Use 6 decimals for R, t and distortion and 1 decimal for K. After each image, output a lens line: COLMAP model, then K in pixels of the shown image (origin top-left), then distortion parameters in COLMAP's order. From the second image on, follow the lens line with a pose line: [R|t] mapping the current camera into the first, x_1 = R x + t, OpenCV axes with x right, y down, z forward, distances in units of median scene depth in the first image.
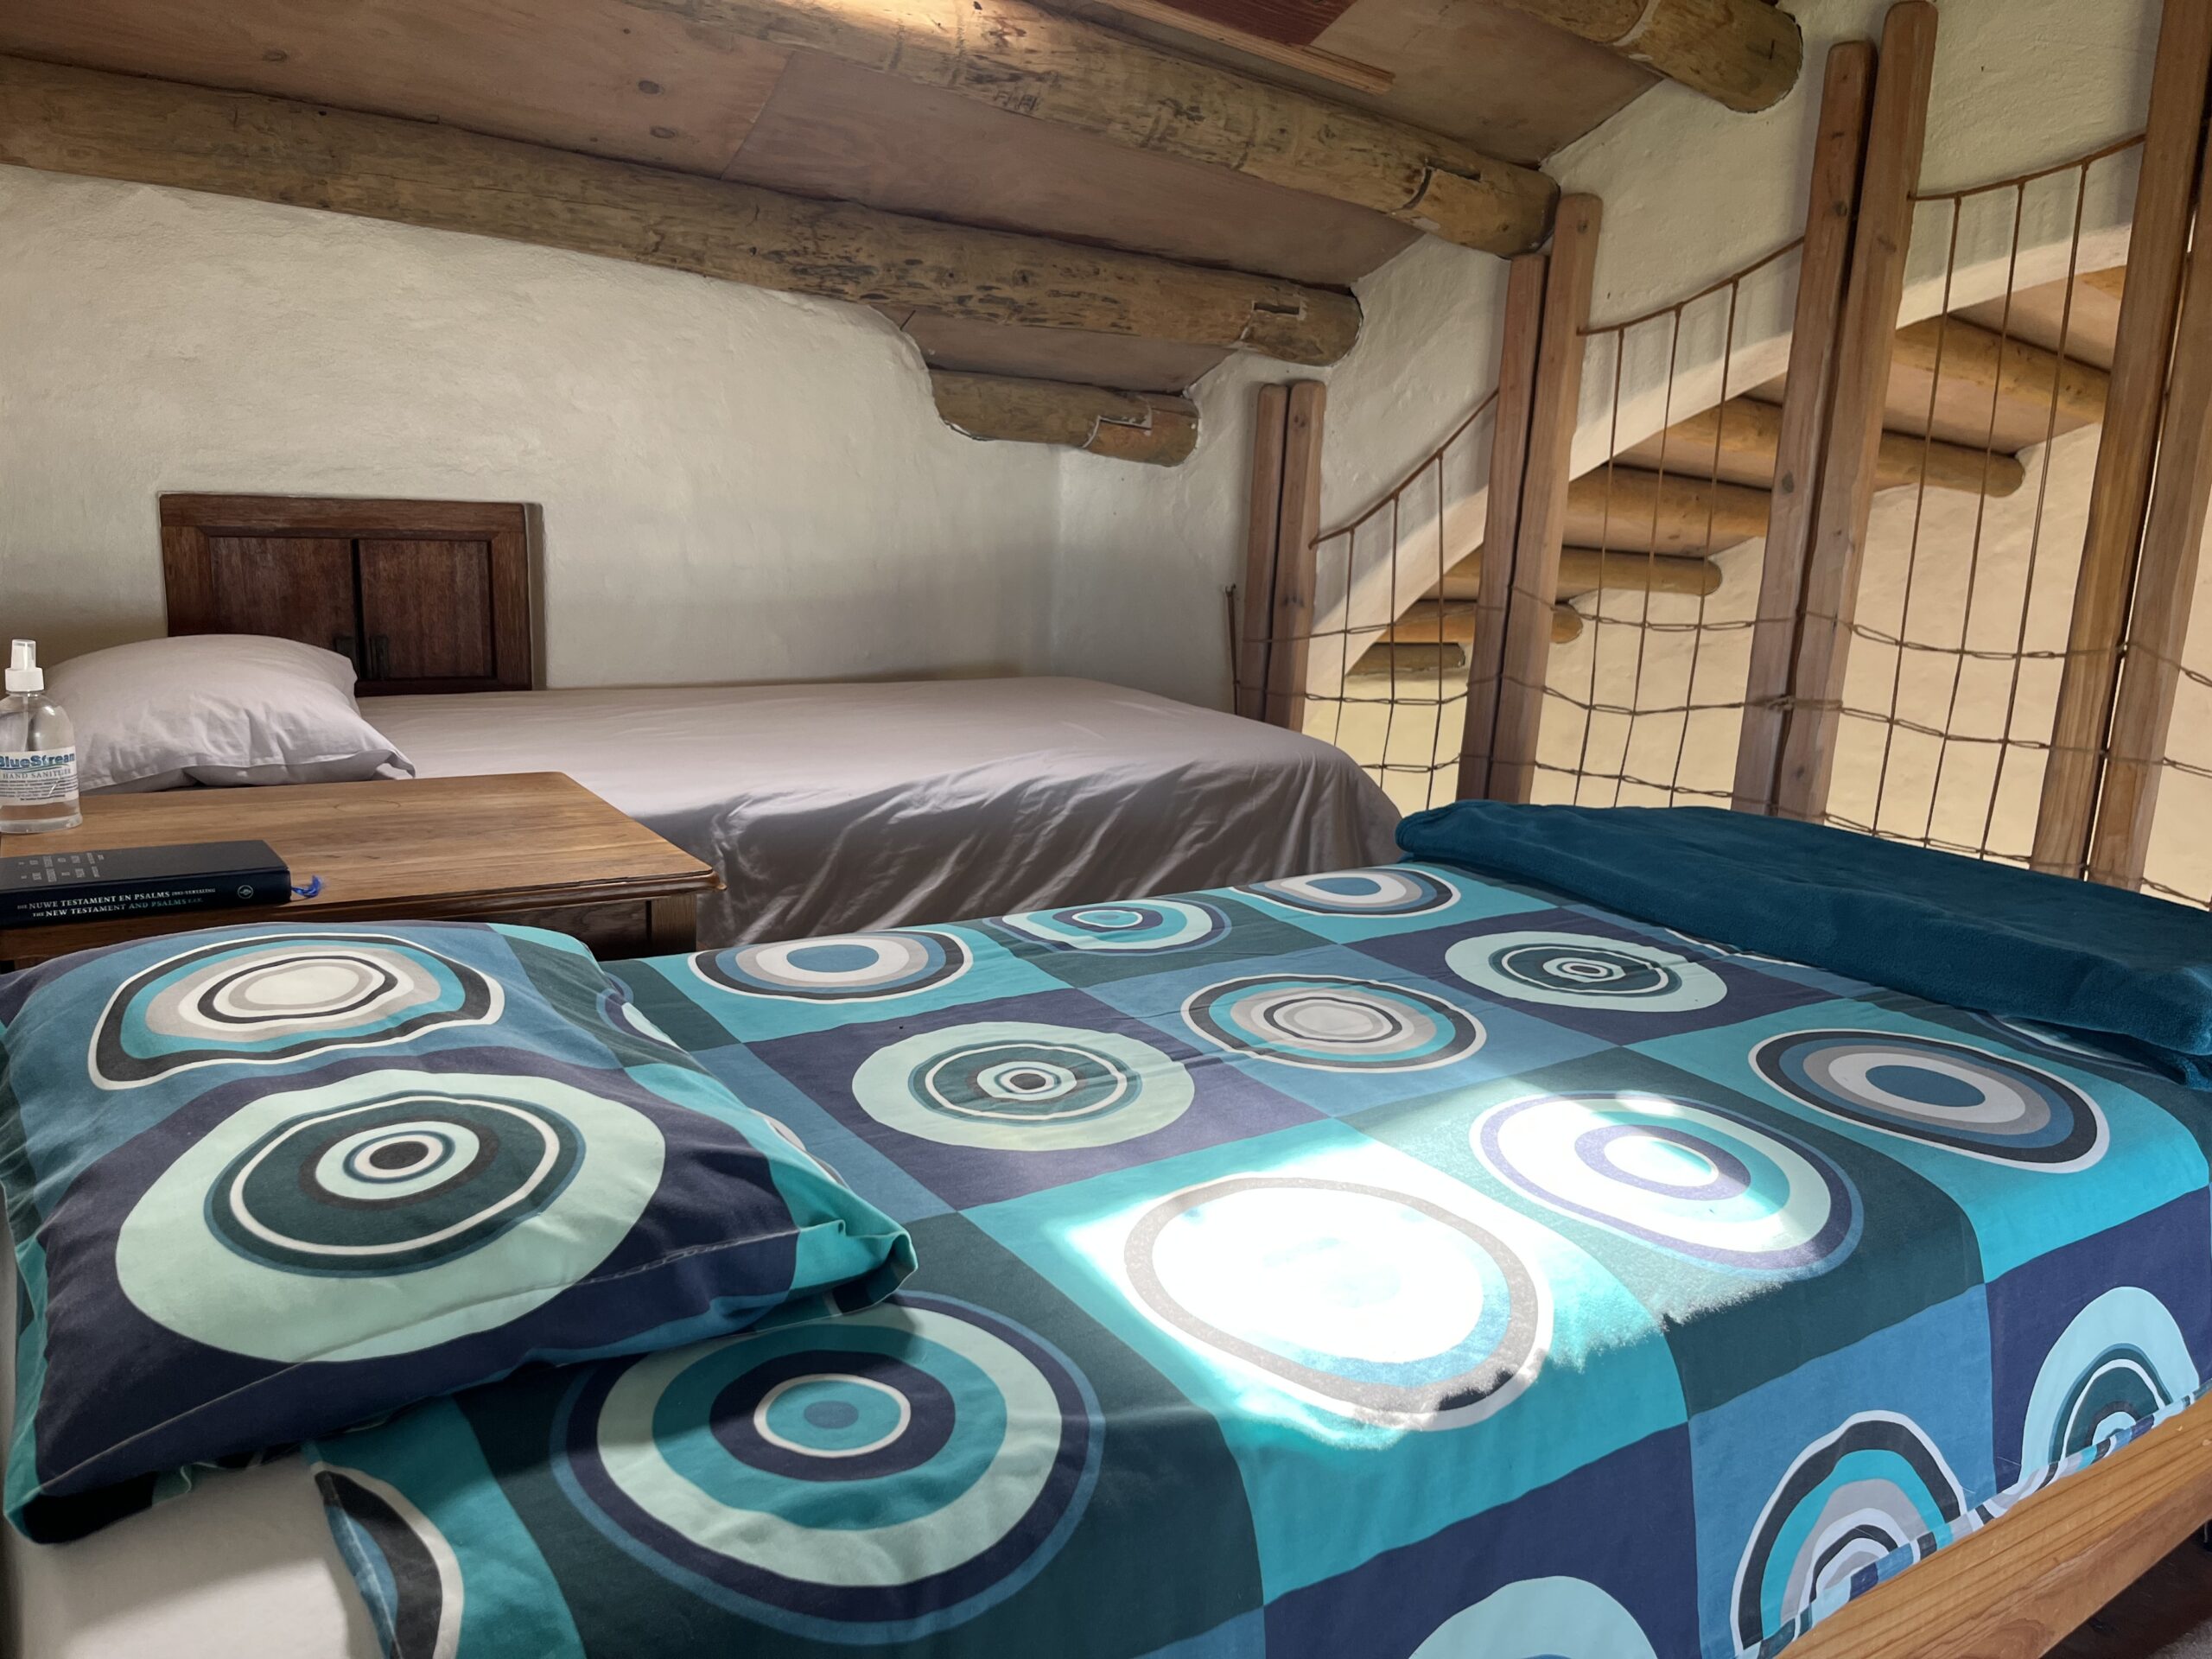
lens RADIAL K [[1680.9, 0, 1118.9], [0, 1680.9, 837.8], [0, 0, 1]] dist [0.052645, -0.068768]
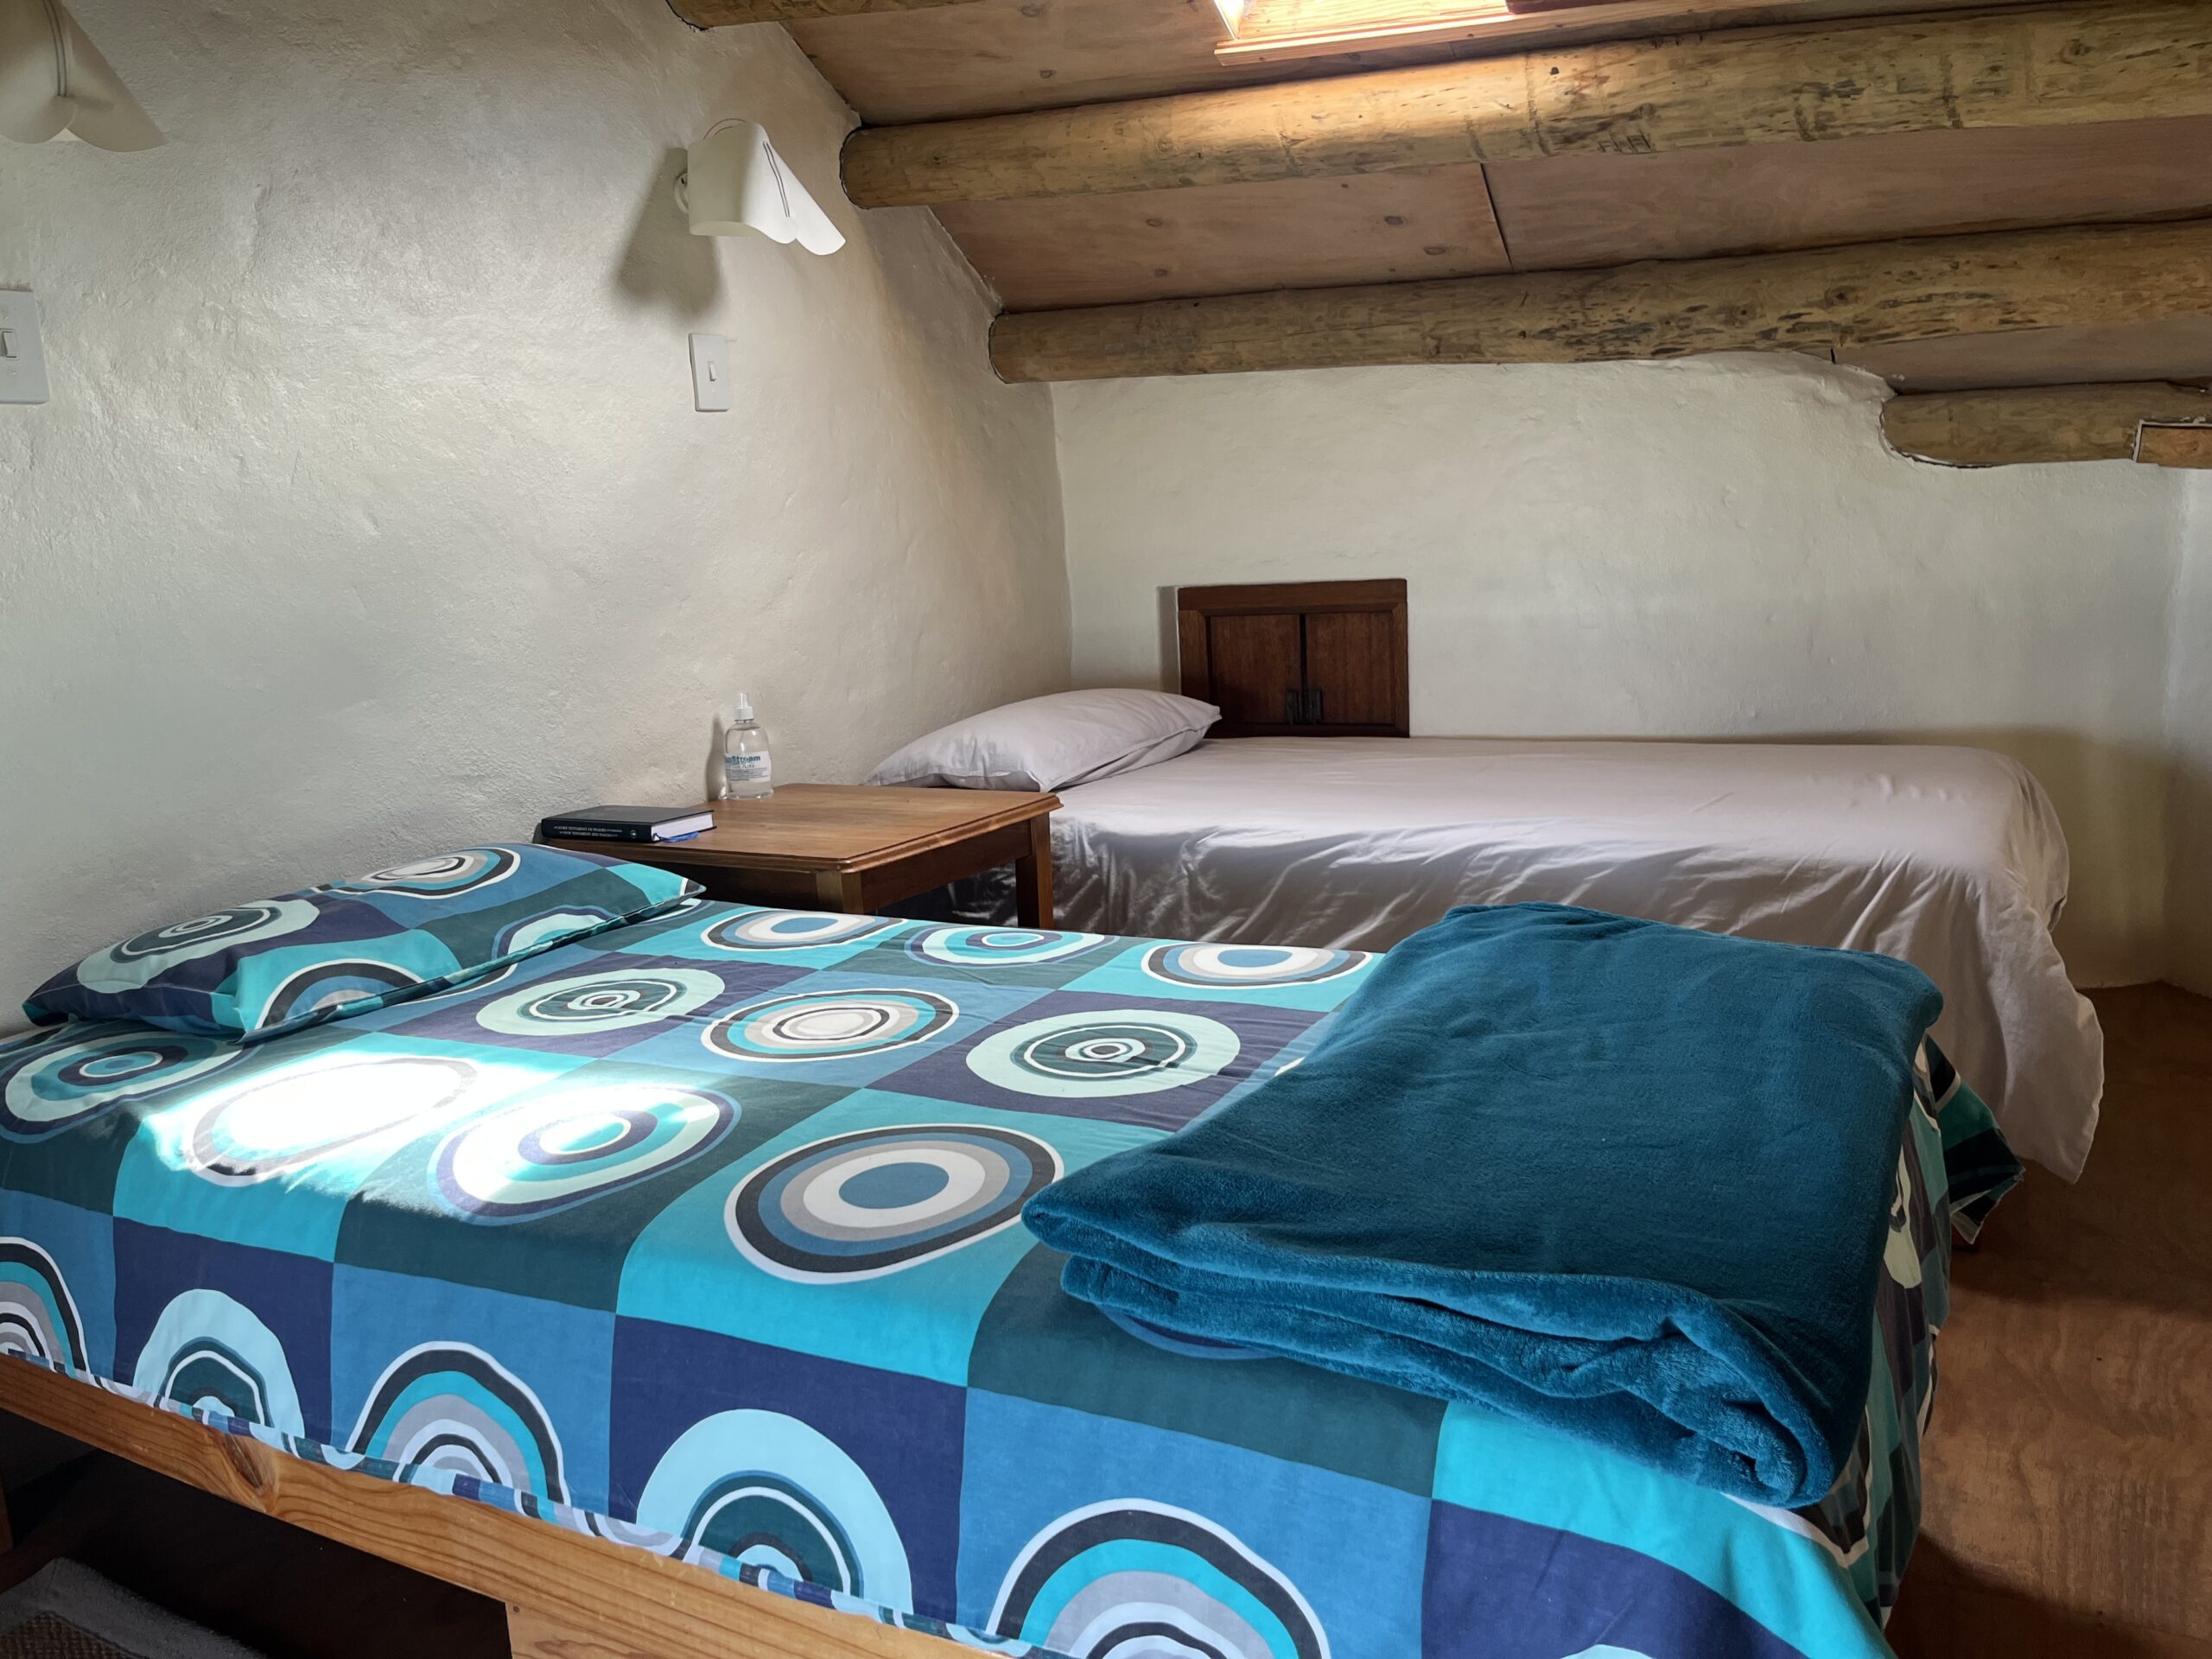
lens RADIAL K [[1680.9, 0, 1114.9], [0, 1680.9, 832.3], [0, 0, 1]] dist [0.052645, -0.068768]
pose [[0.469844, 0.090363, -0.878112, 0.656045], [-0.115764, 0.992463, 0.040189, -0.051081], [0.875126, 0.082771, 0.476764, 0.307429]]
